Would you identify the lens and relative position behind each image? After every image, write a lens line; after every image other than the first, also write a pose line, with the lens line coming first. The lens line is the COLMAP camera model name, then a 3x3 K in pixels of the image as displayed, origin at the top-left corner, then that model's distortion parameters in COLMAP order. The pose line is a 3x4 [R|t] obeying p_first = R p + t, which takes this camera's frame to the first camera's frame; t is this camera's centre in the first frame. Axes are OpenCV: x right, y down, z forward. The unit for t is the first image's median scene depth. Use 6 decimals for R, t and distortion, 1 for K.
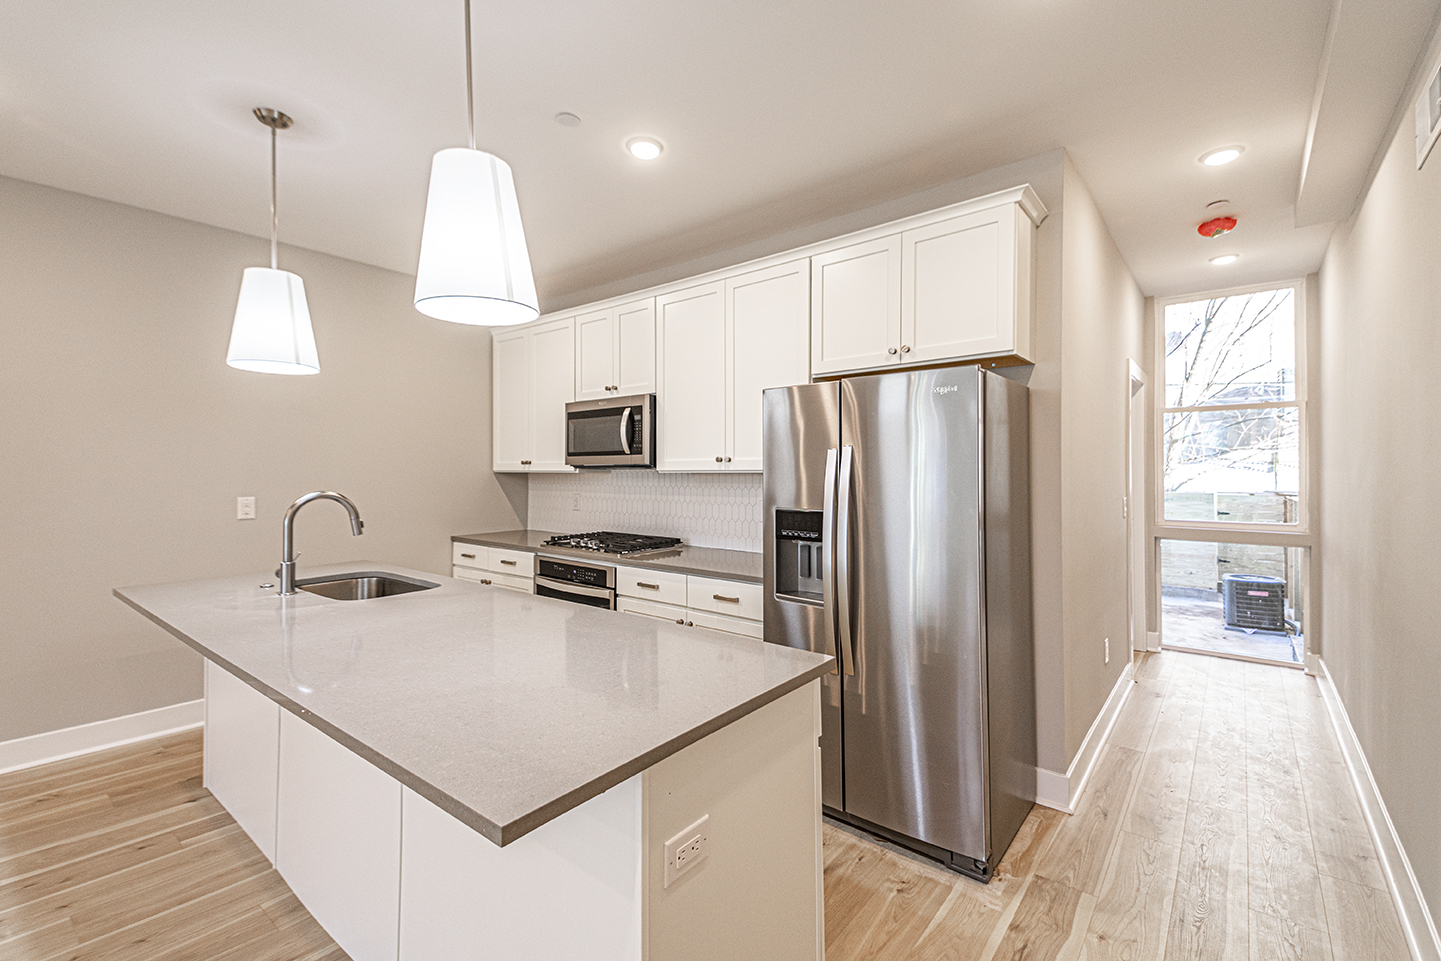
lens RADIAL K [[629.9, 0, 716.6], [0, 629.9, 463.4], [0, 0, 1]] dist [0.000848, 0.000126]
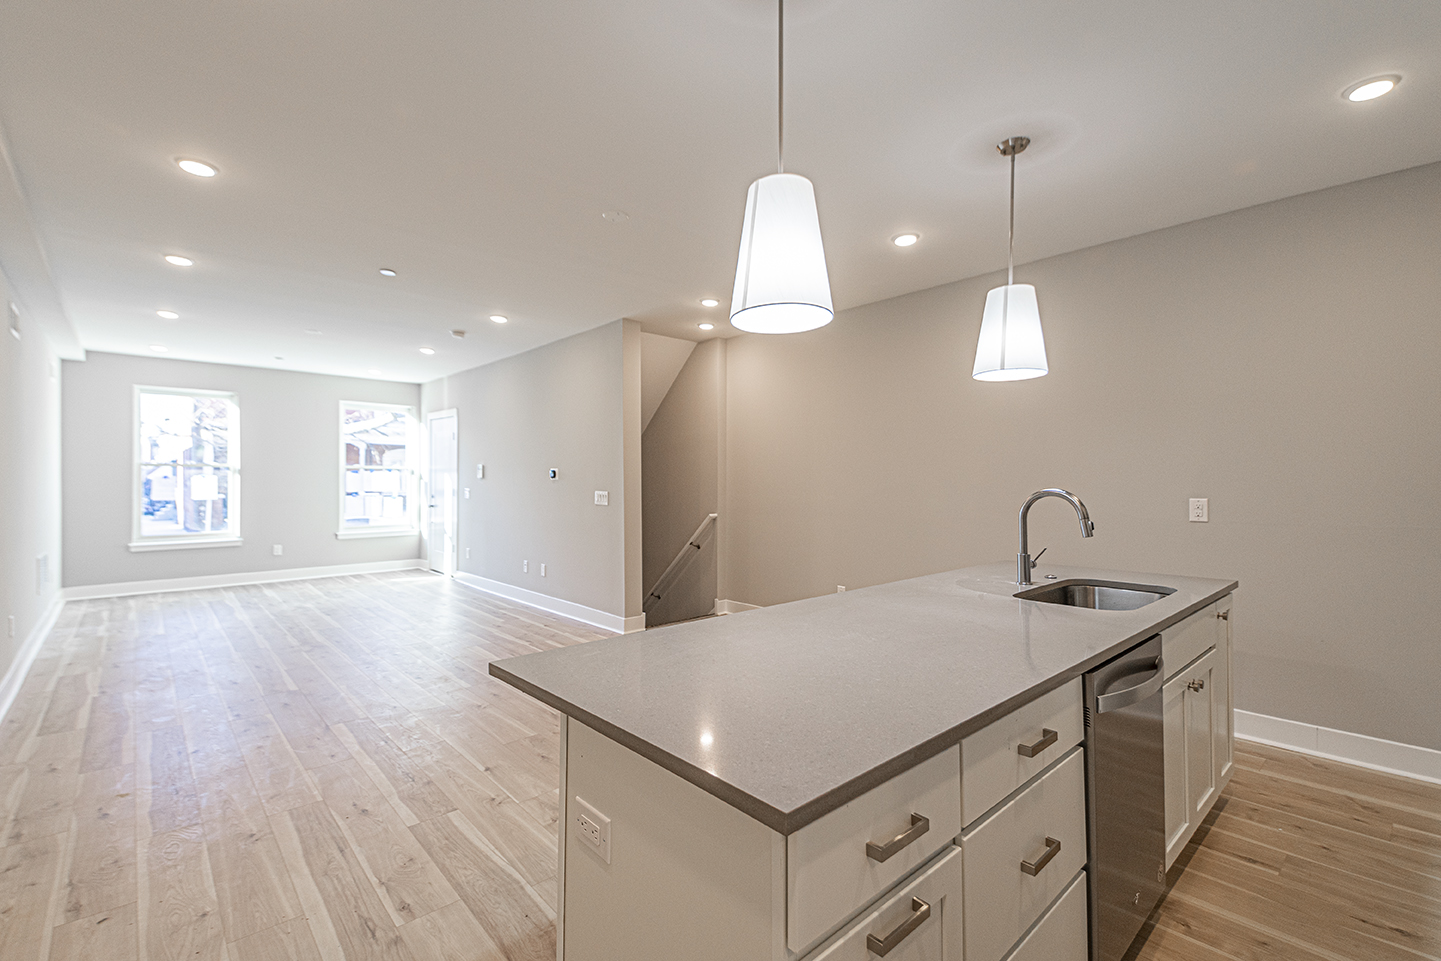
lens RADIAL K [[629.9, 0, 716.6], [0, 629.9, 463.4], [0, 0, 1]] dist [0.000848, 0.000126]
pose [[-0.145324, -0.017187, -0.989235, 0.449565], [0.005308, 0.999821, -0.018150, 0.021375], [0.989370, -0.007889, -0.145207, 0.646697]]
